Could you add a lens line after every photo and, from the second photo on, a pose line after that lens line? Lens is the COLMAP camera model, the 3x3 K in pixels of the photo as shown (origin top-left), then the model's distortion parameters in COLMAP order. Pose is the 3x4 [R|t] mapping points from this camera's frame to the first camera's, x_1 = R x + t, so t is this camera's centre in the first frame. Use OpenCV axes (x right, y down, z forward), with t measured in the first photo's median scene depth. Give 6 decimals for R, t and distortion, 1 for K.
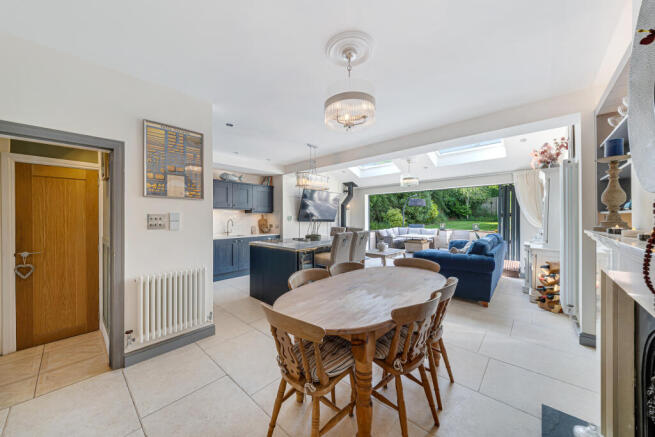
lens RADIAL K [[232.7, 0, 318.8], [0, 232.7, 217.7], [0, 0, 1]] dist [0.014548, -0.001542]
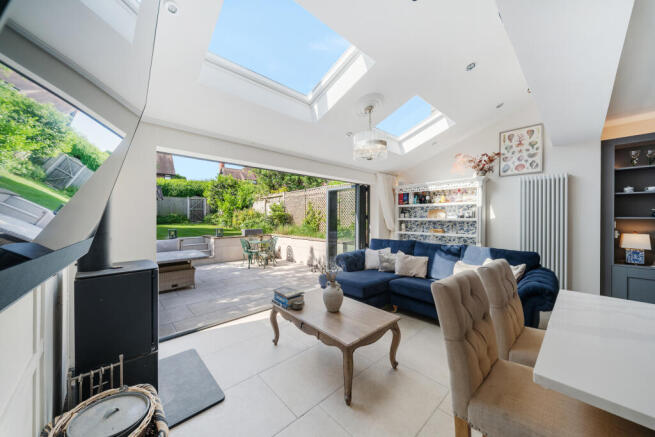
lens RADIAL K [[232.7, 0, 322.6], [0, 232.7, 220.0], [0, 0, 1]] dist [0.014548, -0.001542]
pose [[0.074923, -0.007845, 0.997158, -0.087283], [0.003476, 0.999965, 0.007606, -0.007203], [-0.997183, 0.002896, 0.074948, 0.785640]]
